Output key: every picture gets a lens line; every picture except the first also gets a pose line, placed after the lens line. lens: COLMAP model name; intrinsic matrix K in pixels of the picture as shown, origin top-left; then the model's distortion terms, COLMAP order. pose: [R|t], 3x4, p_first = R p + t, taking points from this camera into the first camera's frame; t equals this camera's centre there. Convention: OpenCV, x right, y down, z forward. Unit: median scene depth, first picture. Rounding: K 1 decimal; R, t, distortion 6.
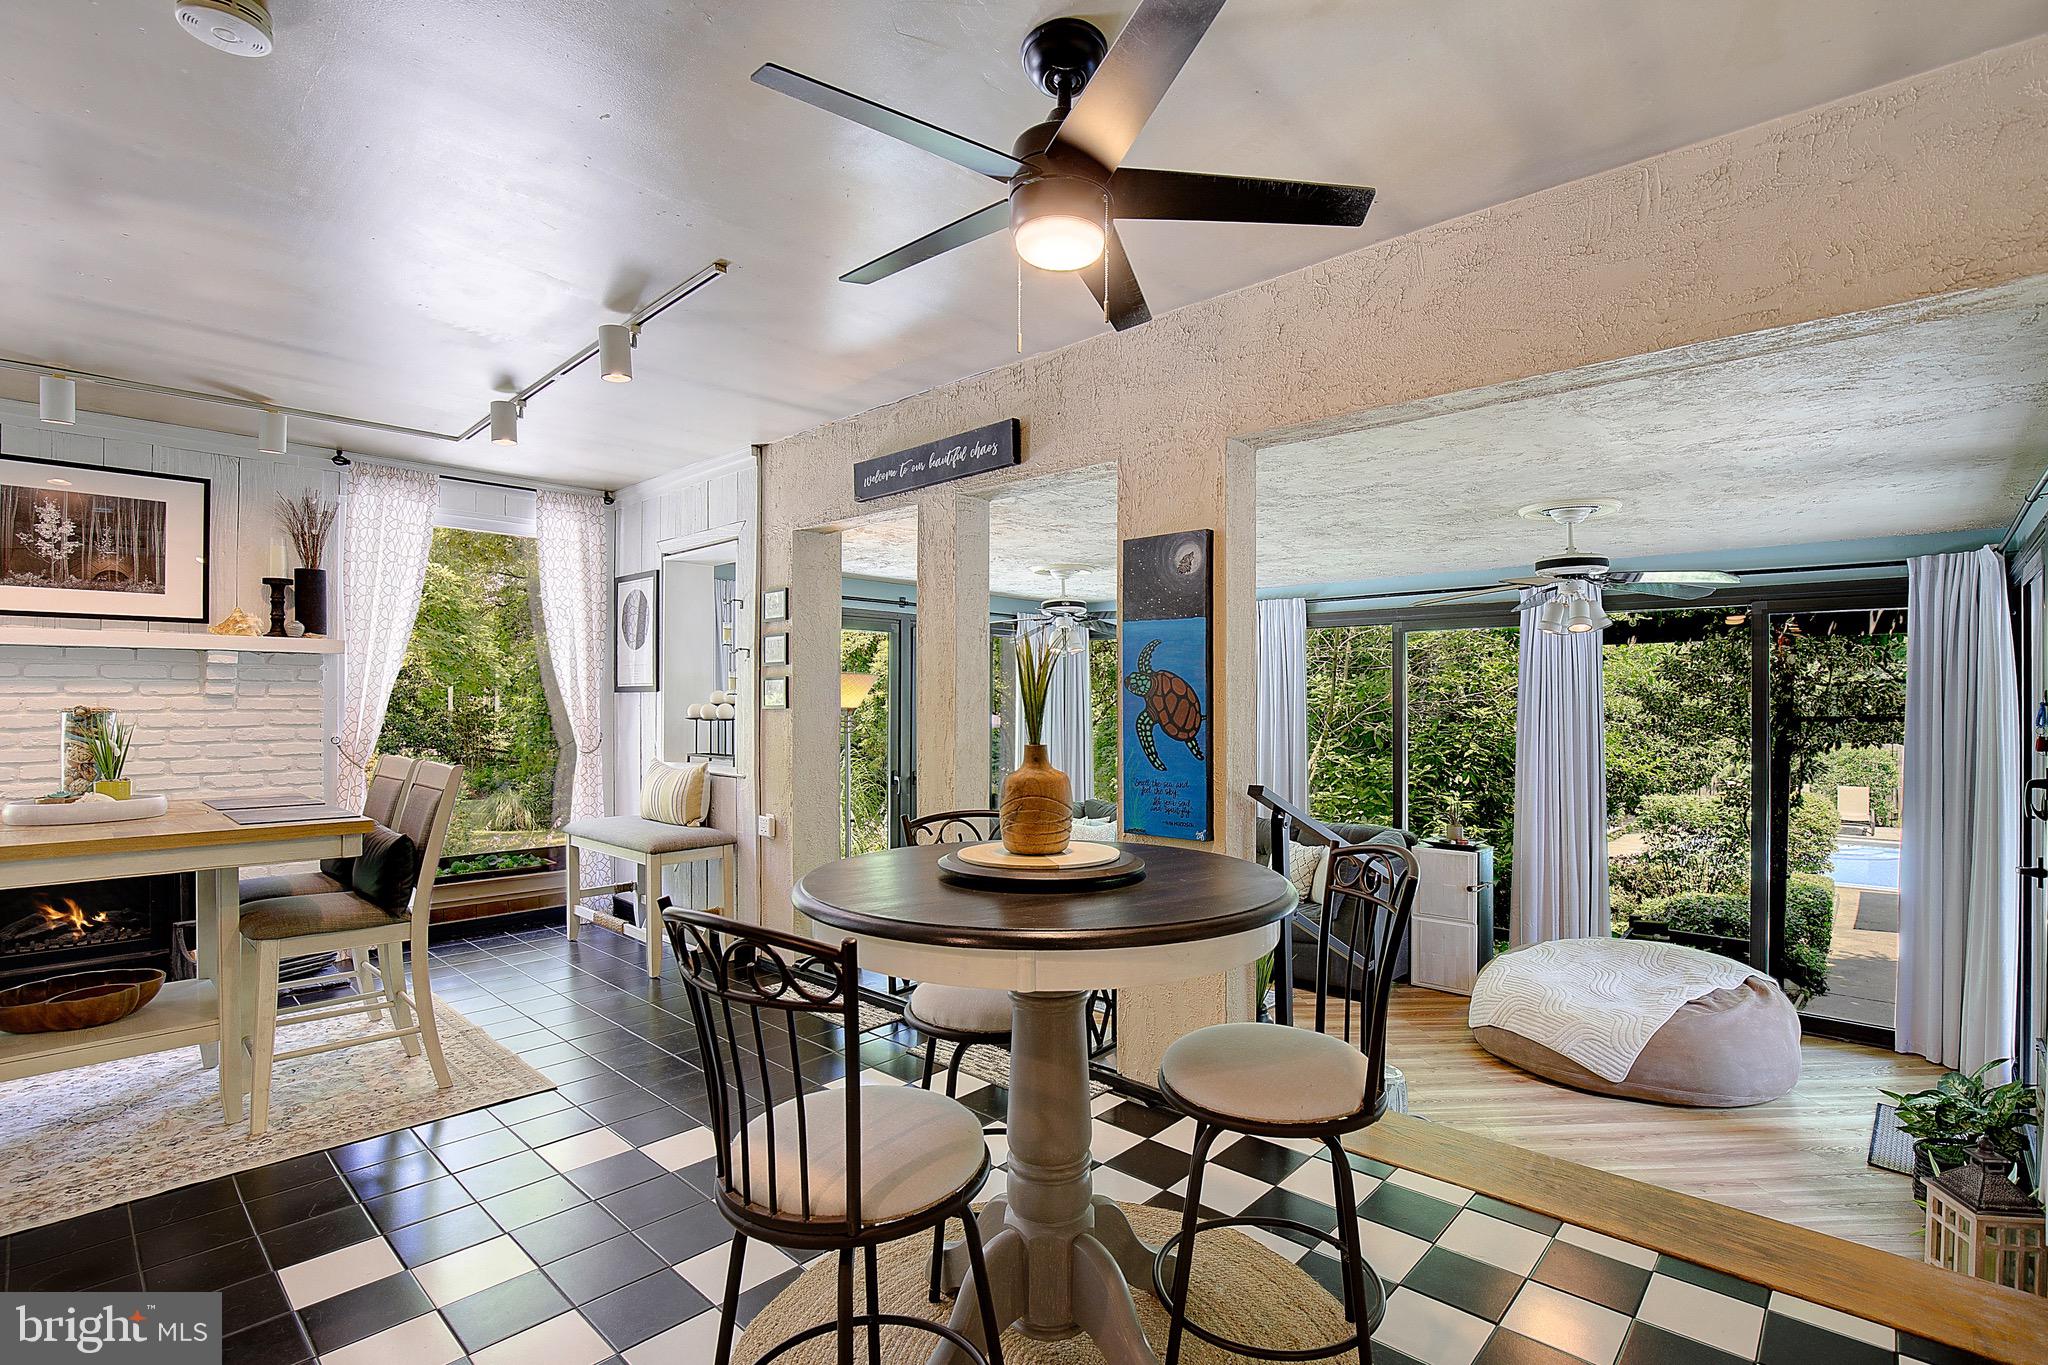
lens RADIAL K [[953.3, 0, 1048.6], [0, 953.3, 690.3], [0, 0, 1]] dist [-0.023415, 0.001124]
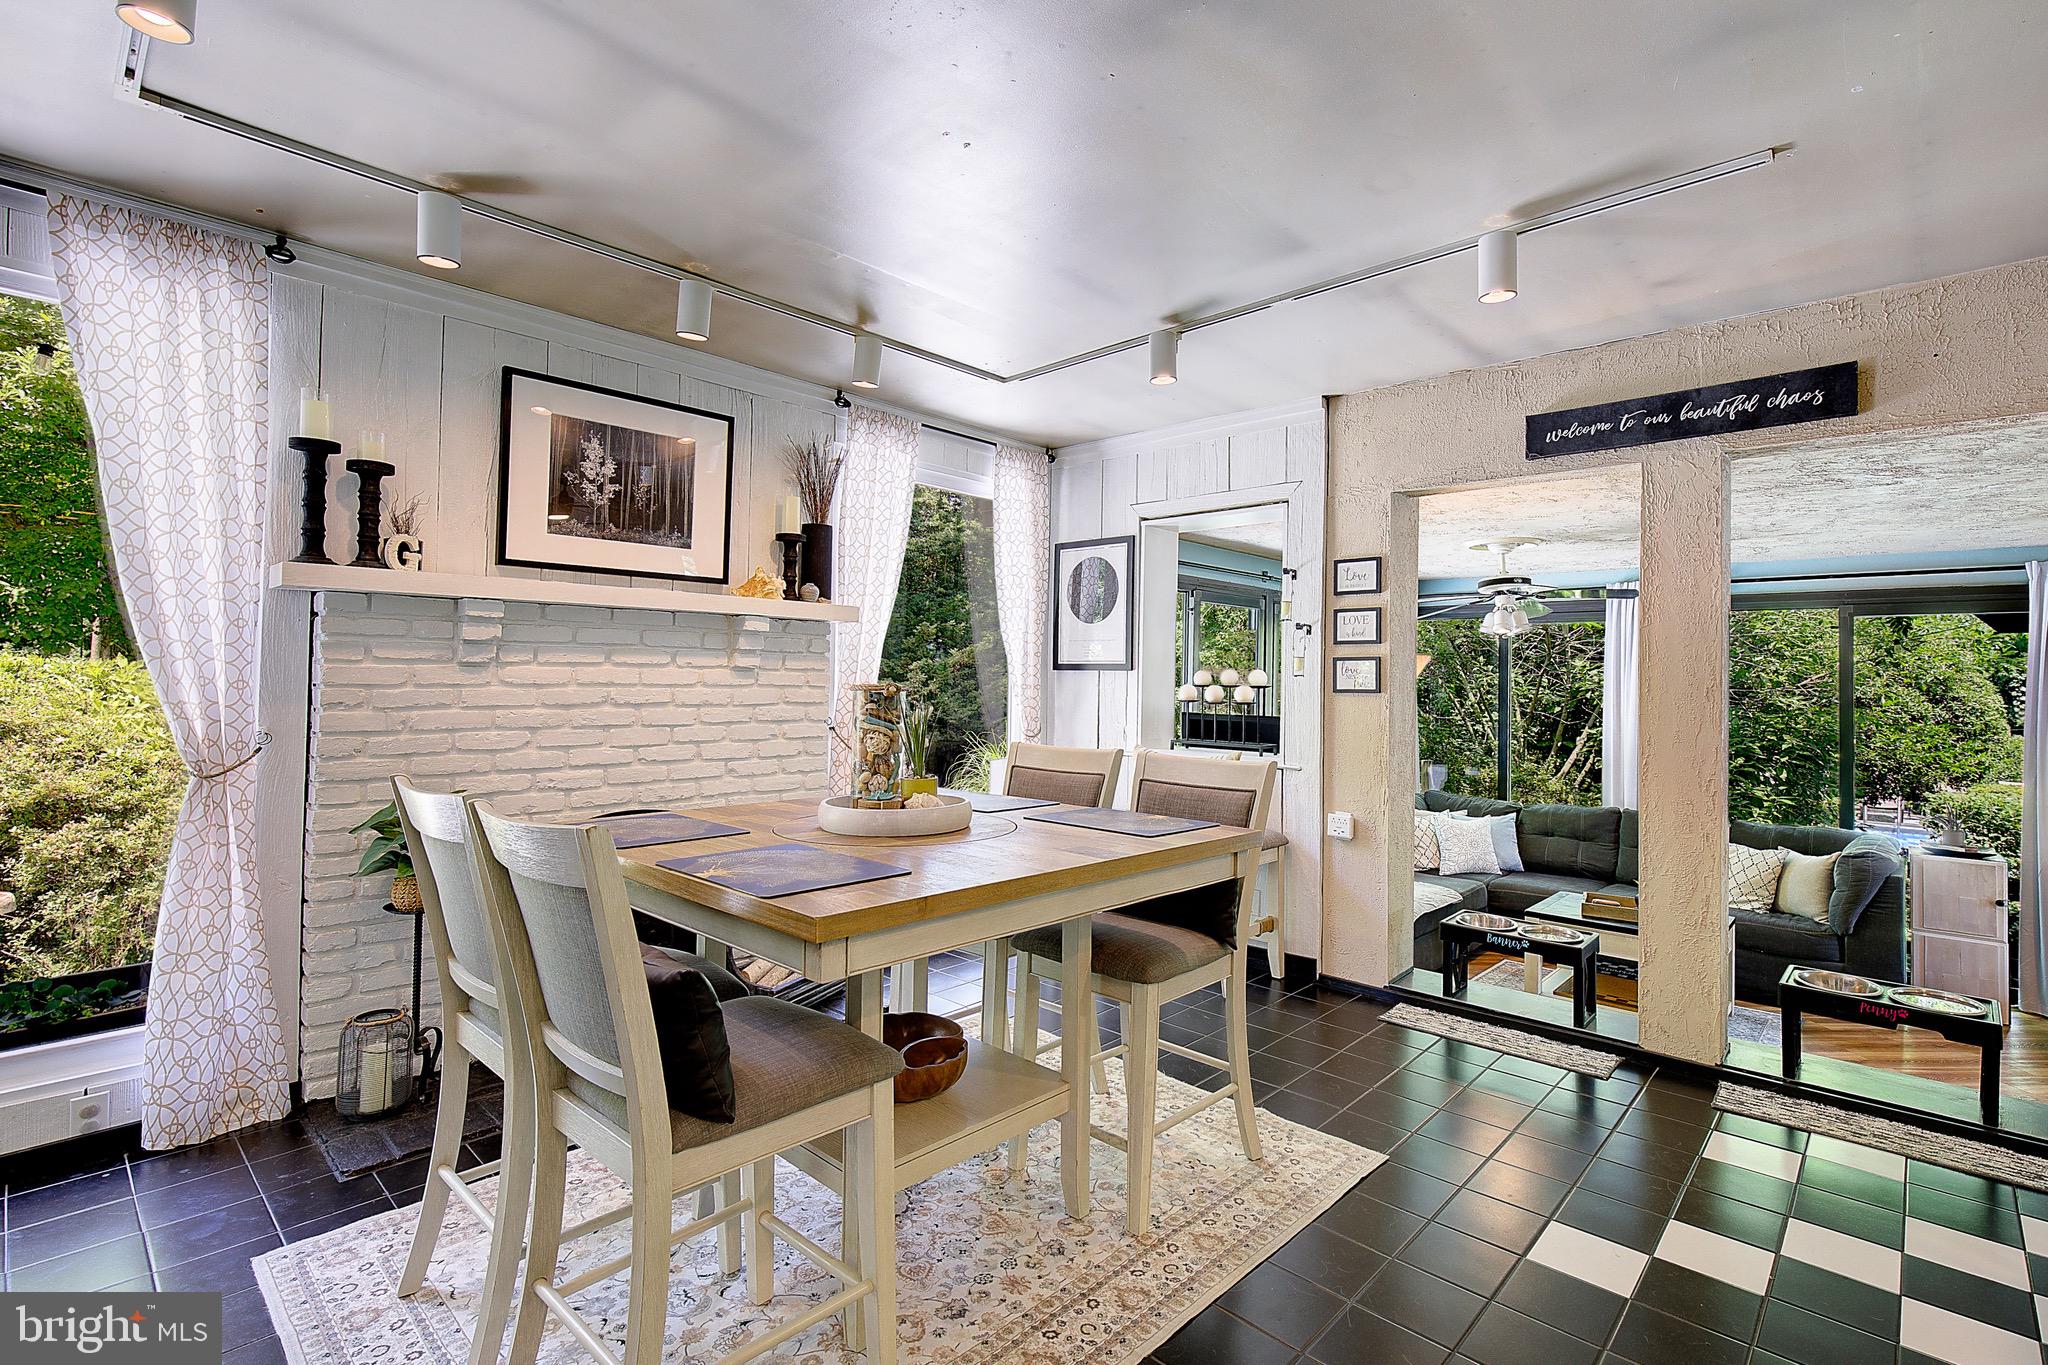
lens RADIAL K [[949.0, 0, 1055.2], [0, 949.0, 654.1], [0, 0, 1]] dist [0.000436, 0.000203]
pose [[0.999850, 0.016748, 0.004493, -0.564444], [-0.016684, 0.999761, -0.014115, 0.000209], [-0.004729, 0.014038, 0.999890, 0.118289]]
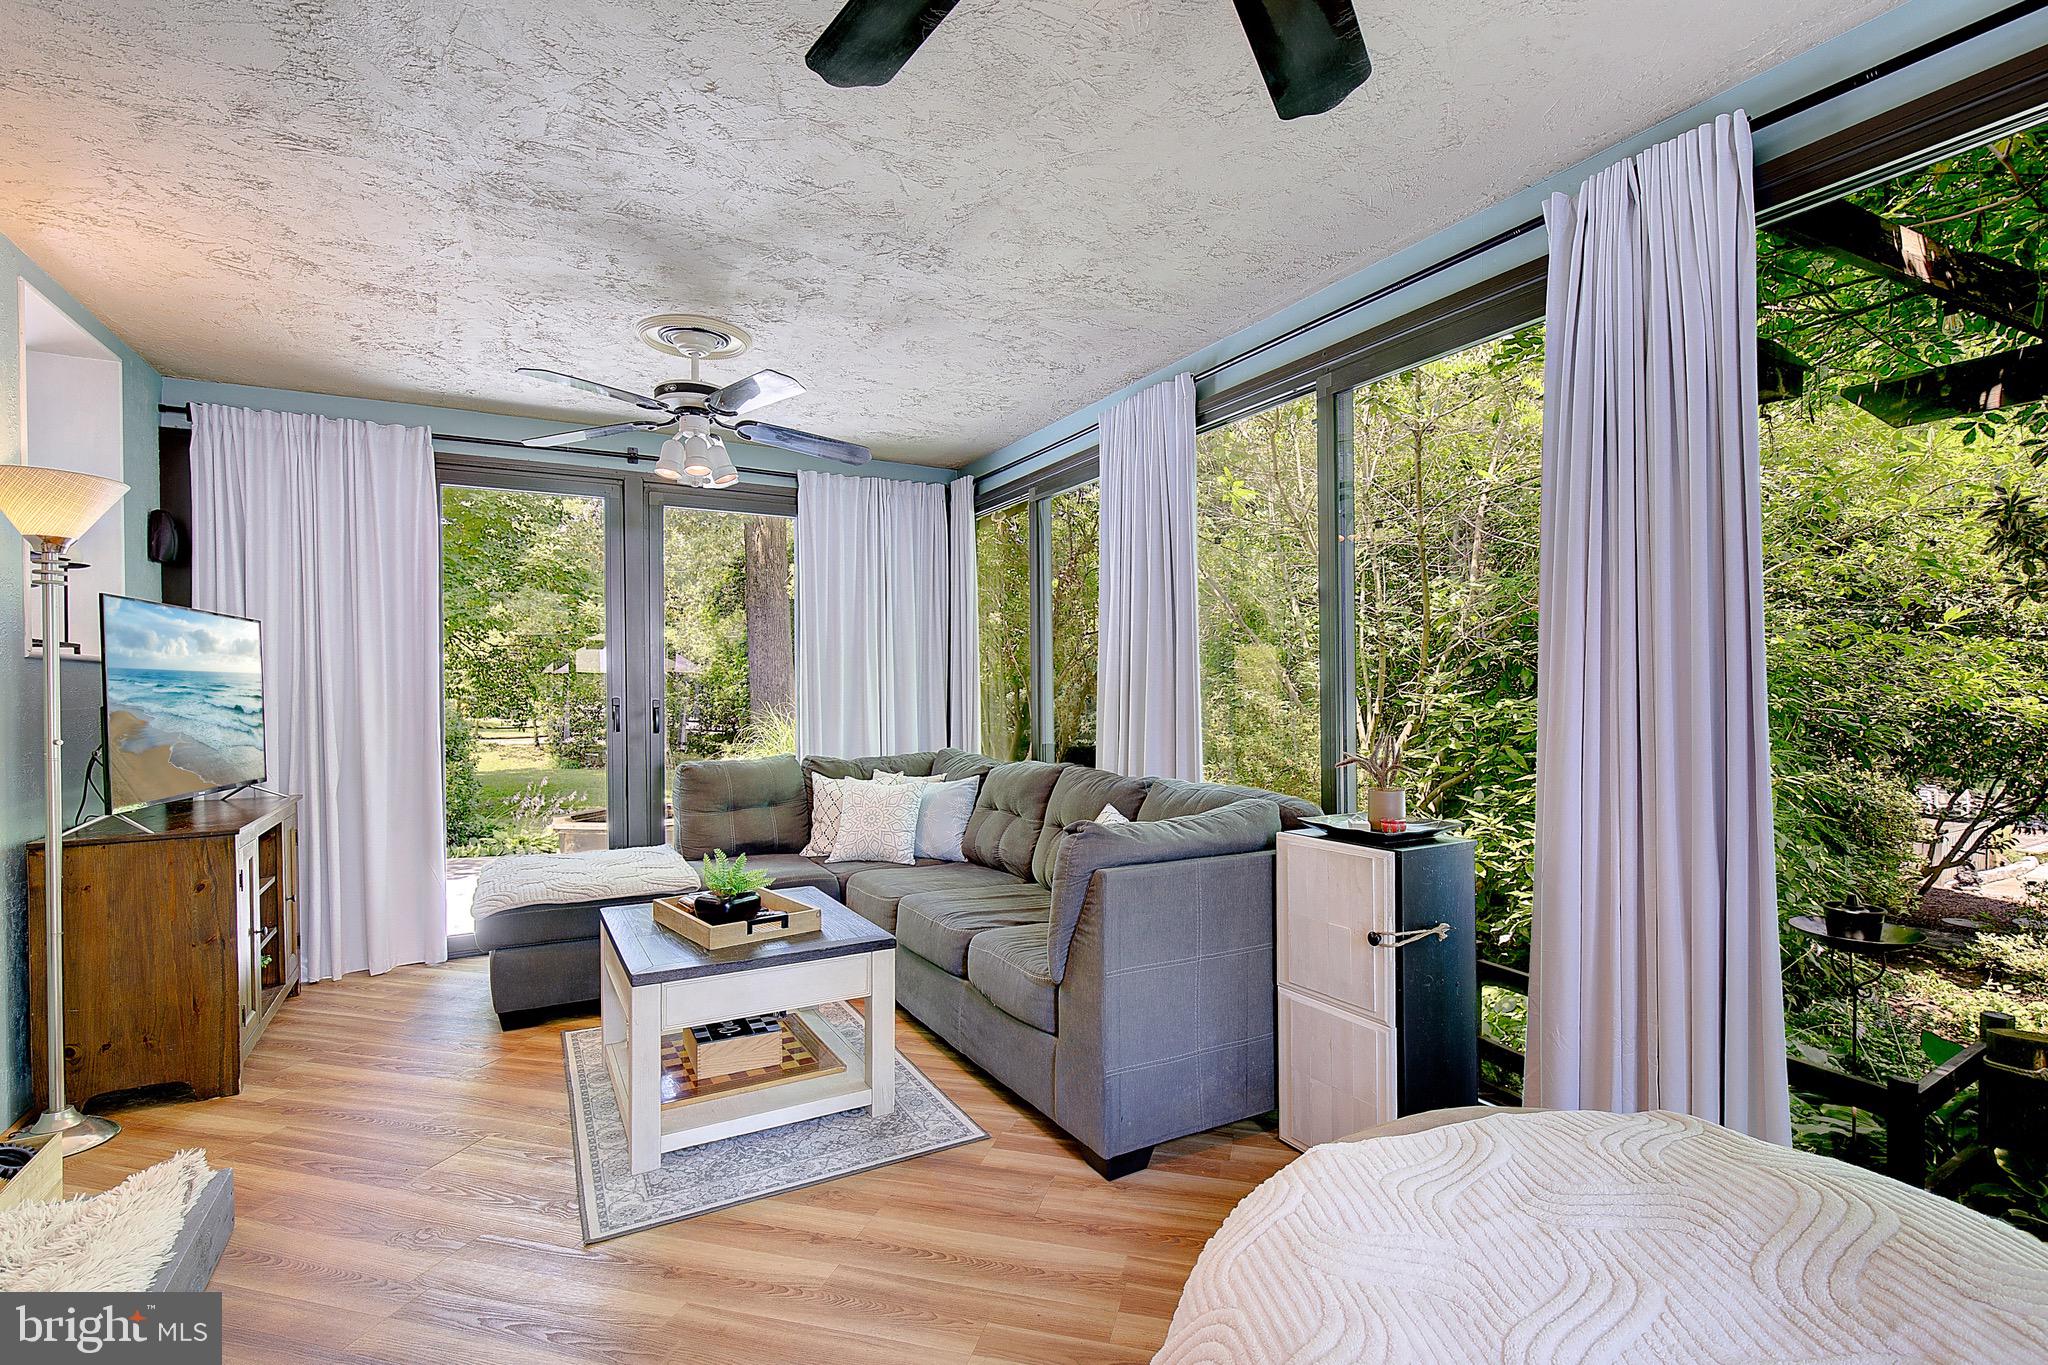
lens RADIAL K [[946.2, 0, 1028.4], [0, 946.2, 680.7], [0, 0, 1]] dist [-0.004825, 0.000505]
pose [[0.946980, -0.009728, -0.321144, 0.528259], [0.009627, 0.999952, -0.001902, 0.117667], [0.321148, -0.001290, 0.947028, 0.684367]]
